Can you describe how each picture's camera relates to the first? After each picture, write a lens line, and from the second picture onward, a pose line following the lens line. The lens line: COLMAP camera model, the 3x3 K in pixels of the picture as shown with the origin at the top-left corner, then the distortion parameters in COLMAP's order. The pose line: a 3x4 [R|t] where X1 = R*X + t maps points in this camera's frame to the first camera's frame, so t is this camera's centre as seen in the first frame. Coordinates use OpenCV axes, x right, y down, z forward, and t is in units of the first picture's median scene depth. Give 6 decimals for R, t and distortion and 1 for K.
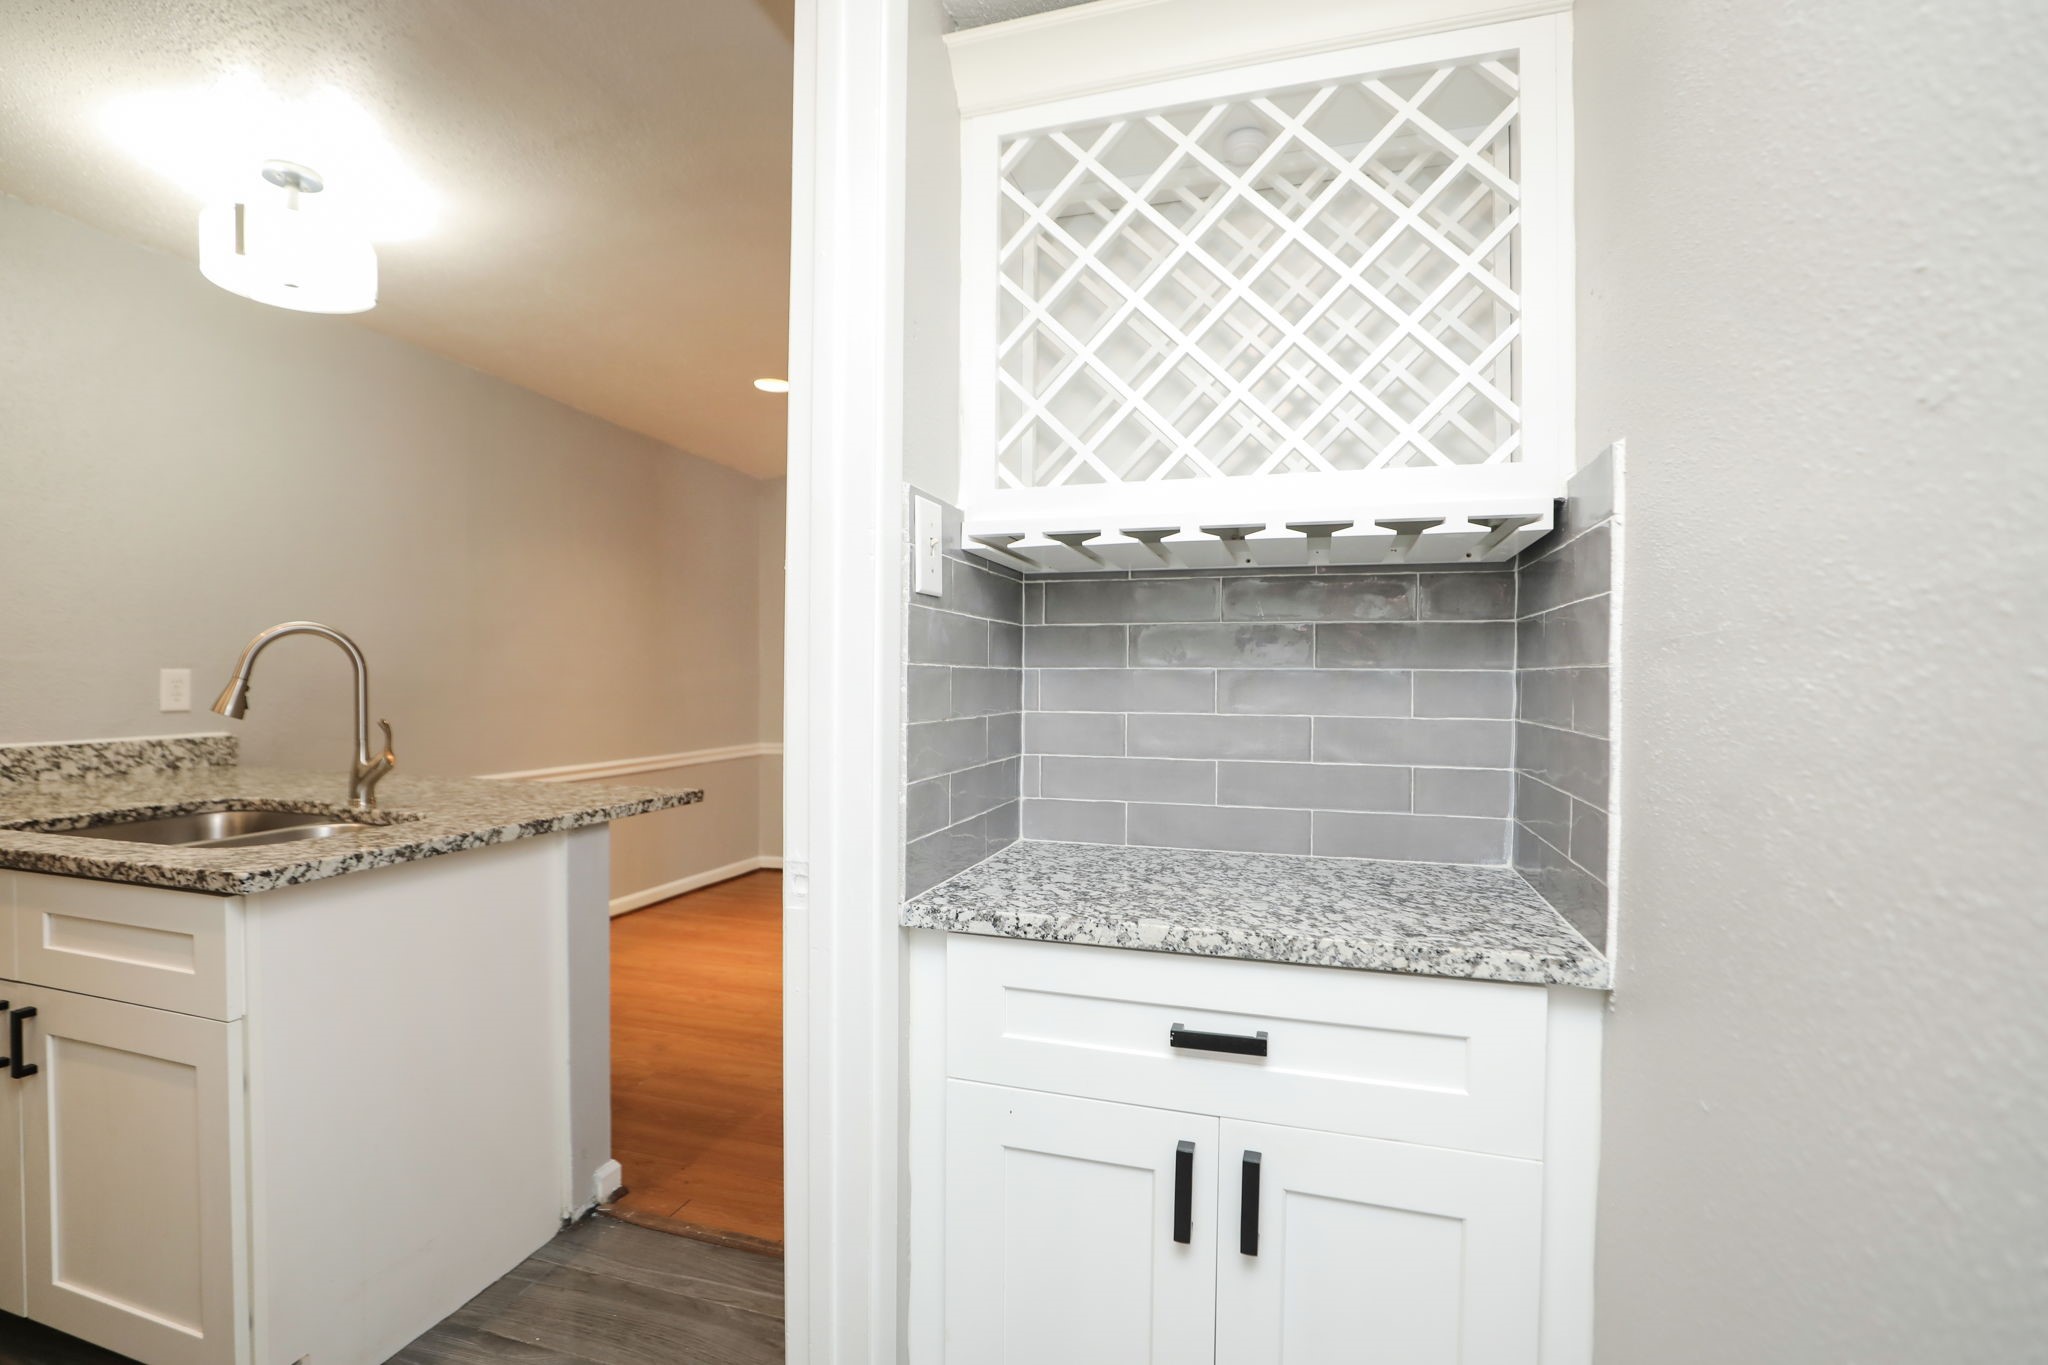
lens RADIAL K [[950.0, 0, 1026.7], [0, 950.0, 673.2], [0, 0, 1]] dist [-0.036940, 0.009182]
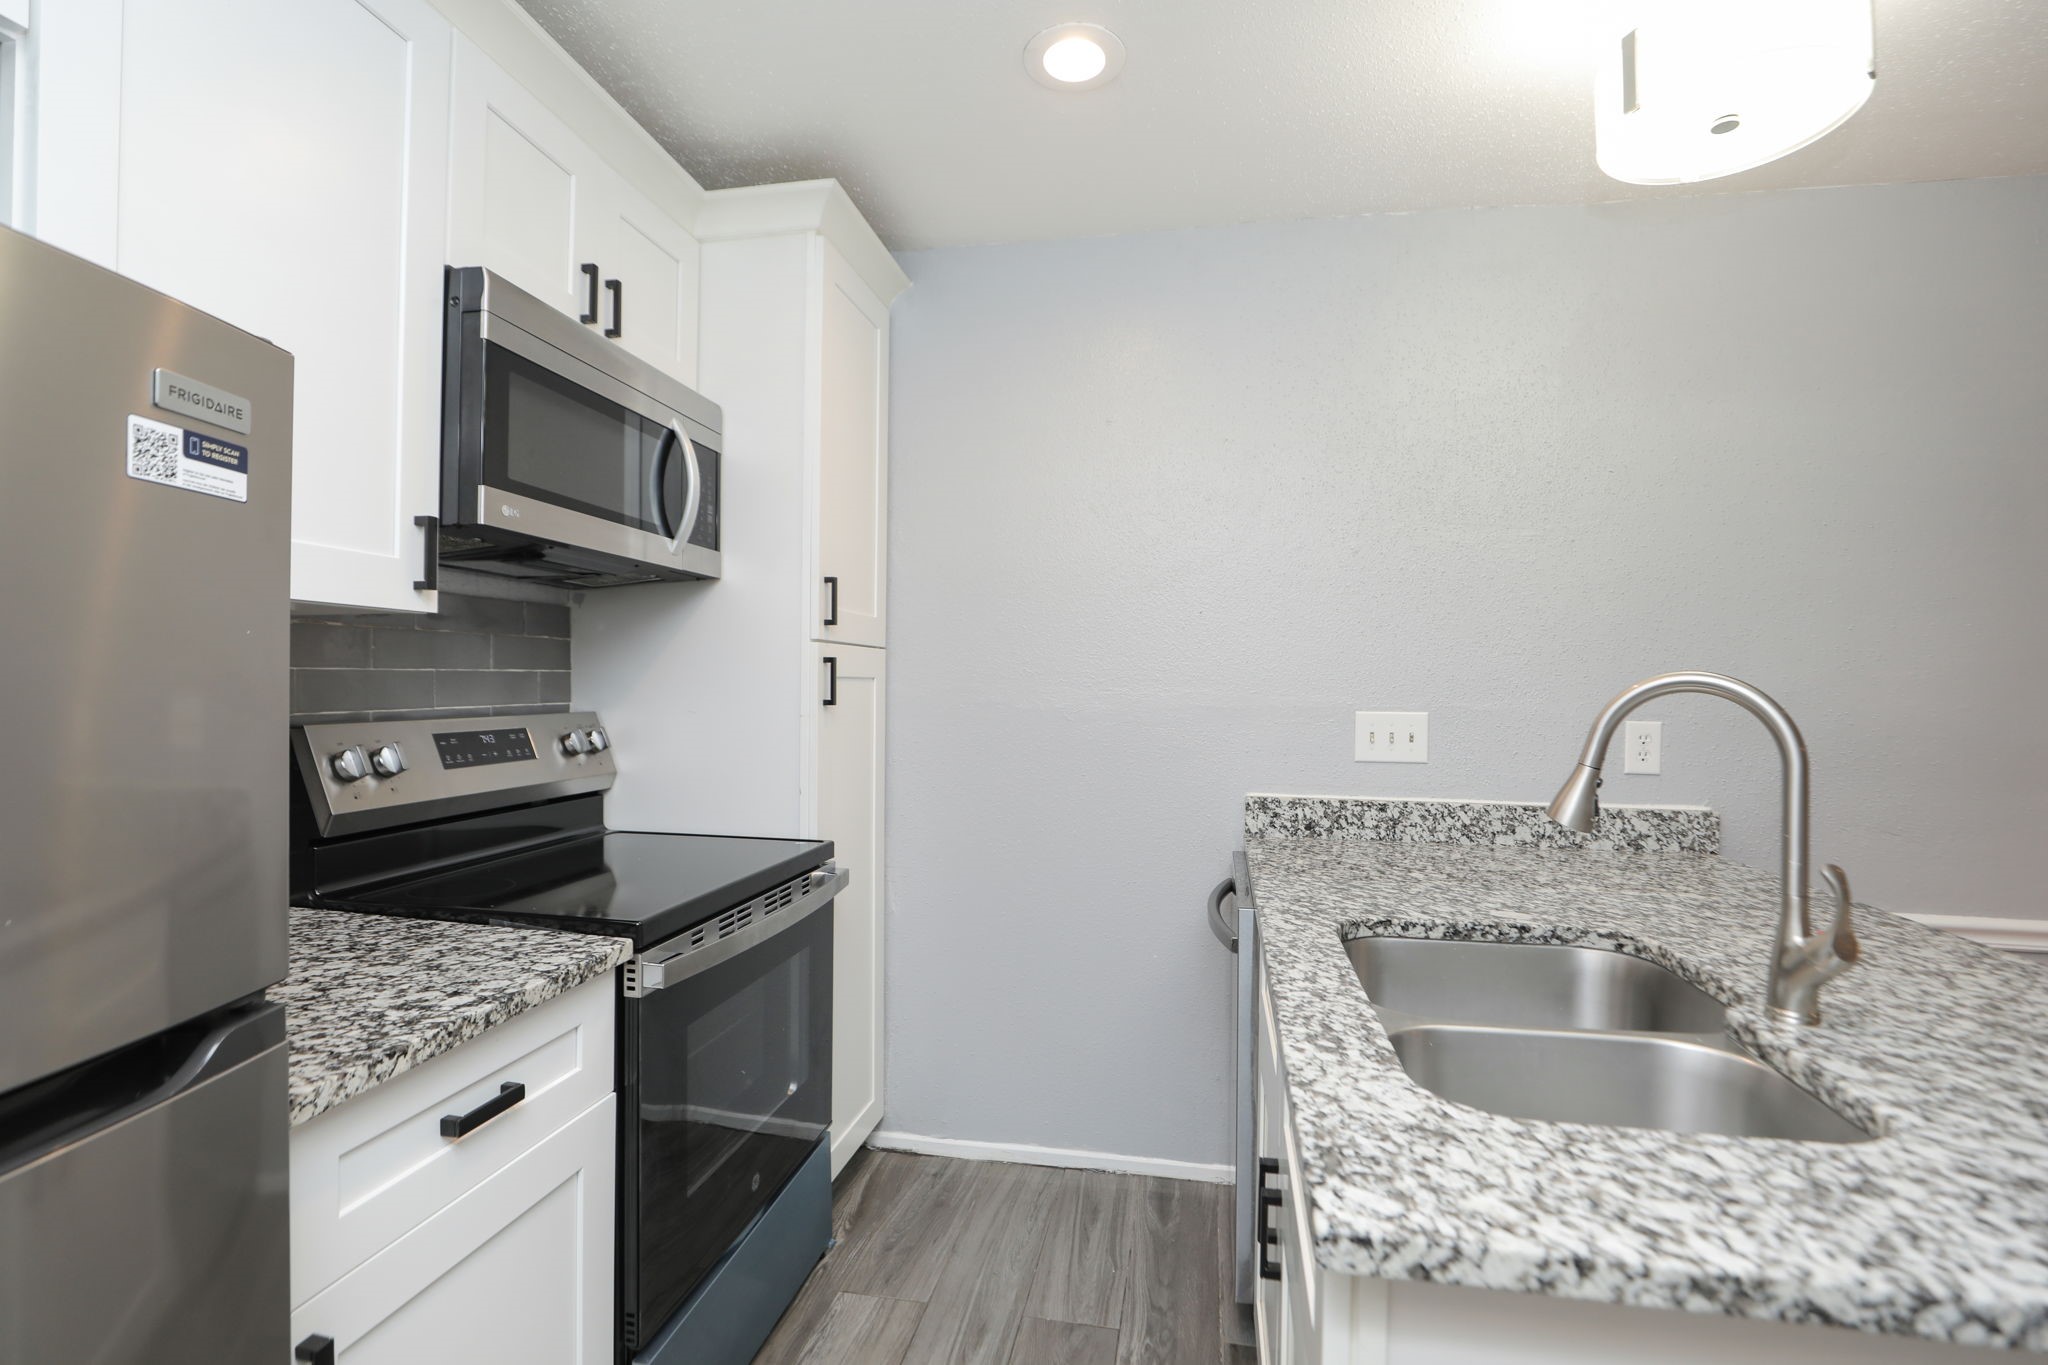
lens RADIAL K [[950.0, 0, 1013.3], [0, 950.0, 688.9], [0, 0, 1]] dist [-0.036940, 0.009182]
pose [[0.107038, 0.007406, -0.994227, -0.205637], [-0.010591, 0.999924, 0.006308, -0.036453], [0.994199, 0.009854, 0.107108, 0.430678]]
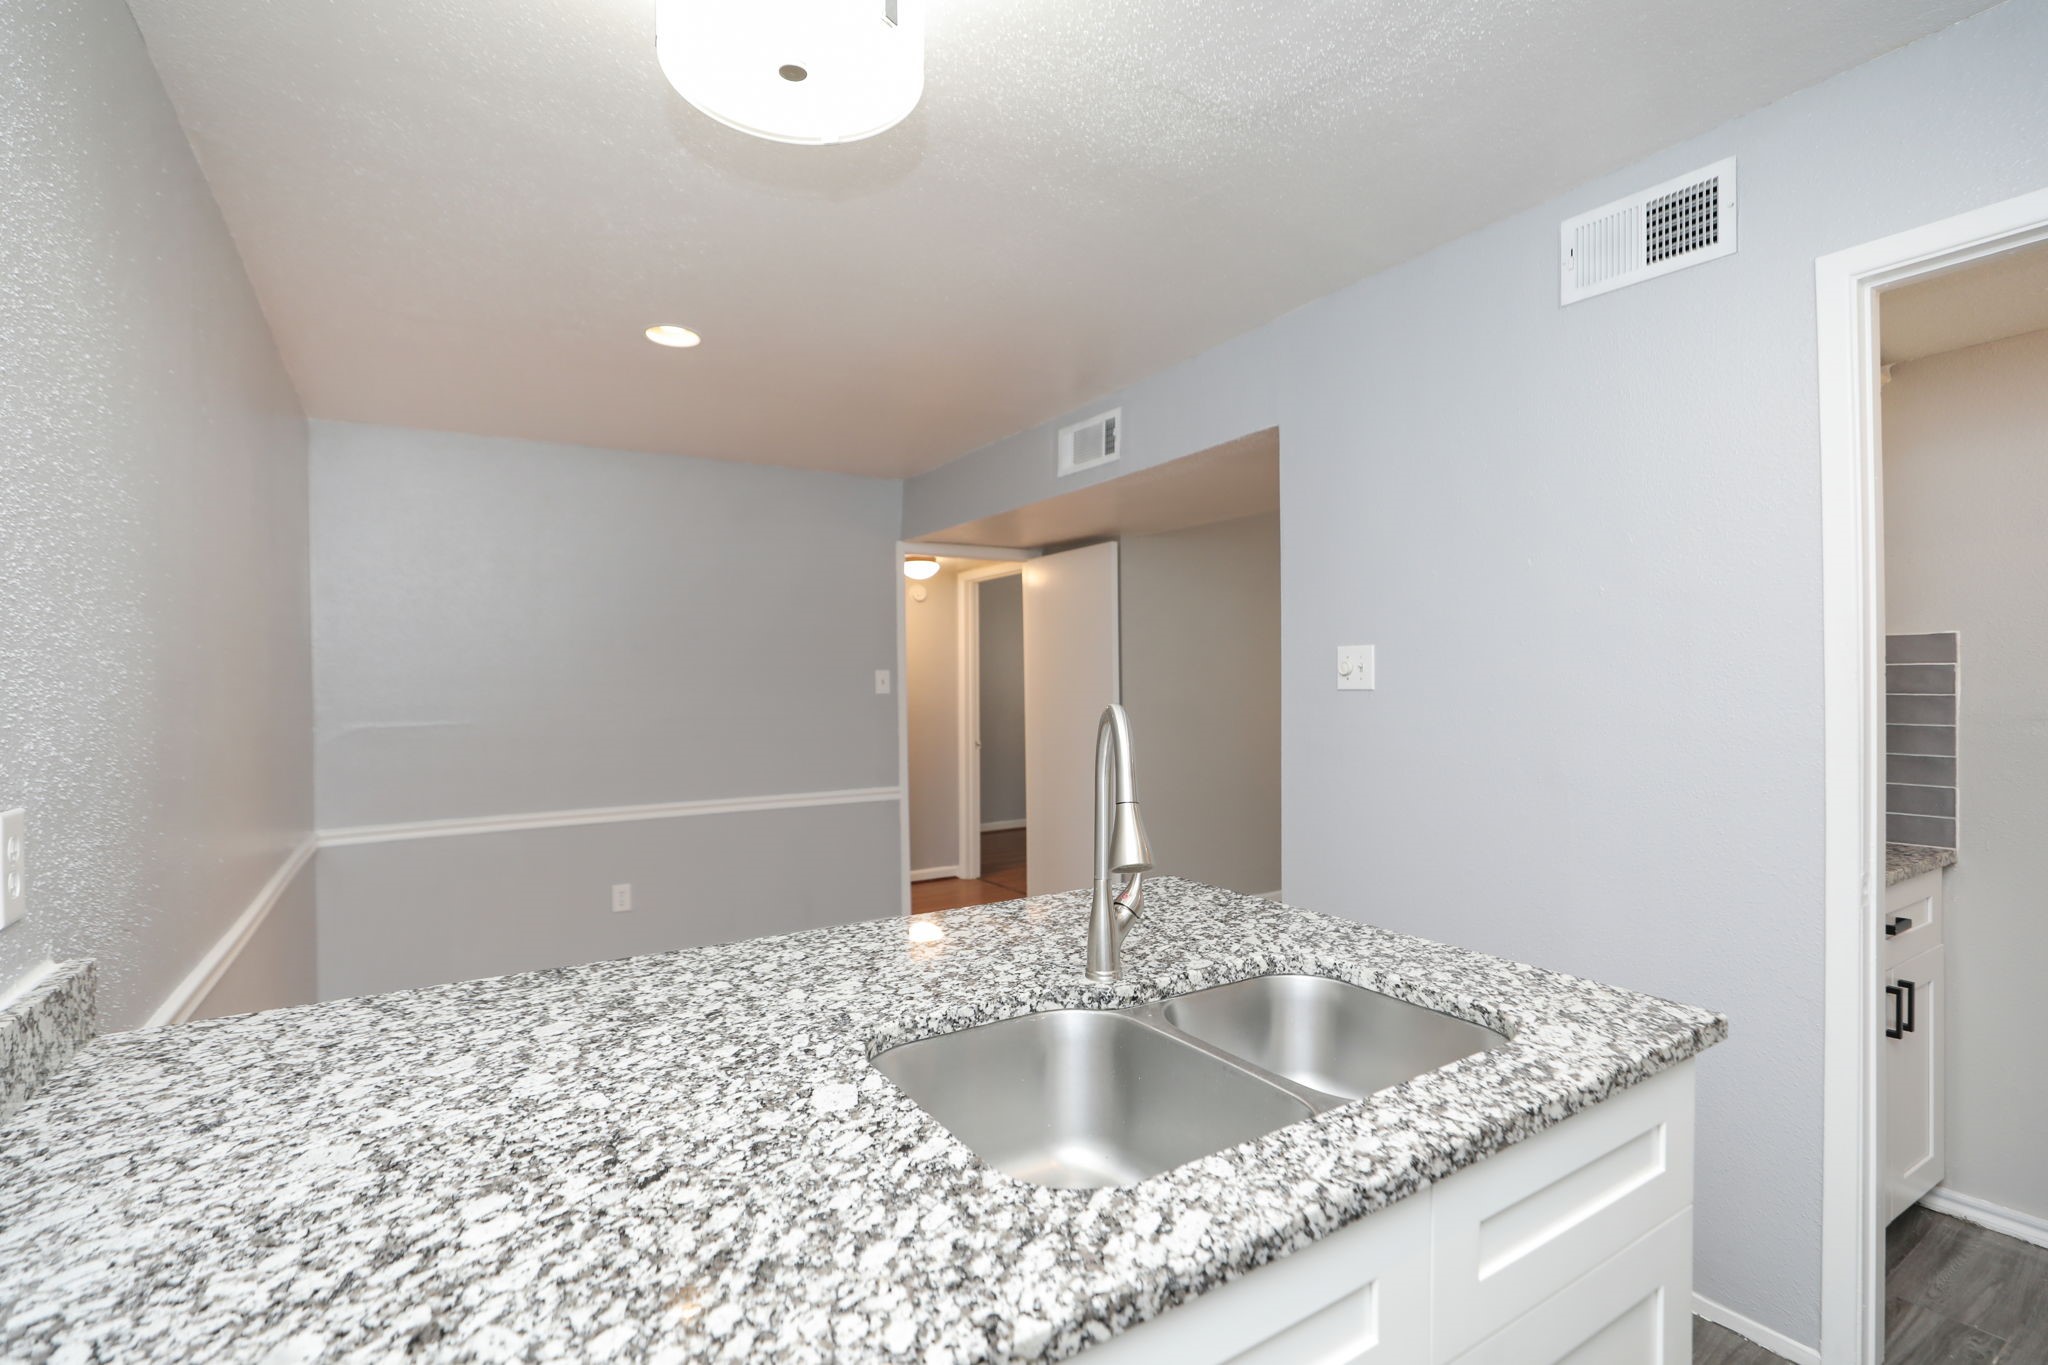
lens RADIAL K [[950.0, 0, 1016.9], [0, 950.0, 686.3], [0, 0, 1]] dist [-0.036940, 0.009182]
pose [[0.644996, -0.012155, 0.764090, -1.066013], [0.011756, 0.999913, 0.005983, -0.059503], [-0.764096, 0.005124, 0.645082, 0.517934]]
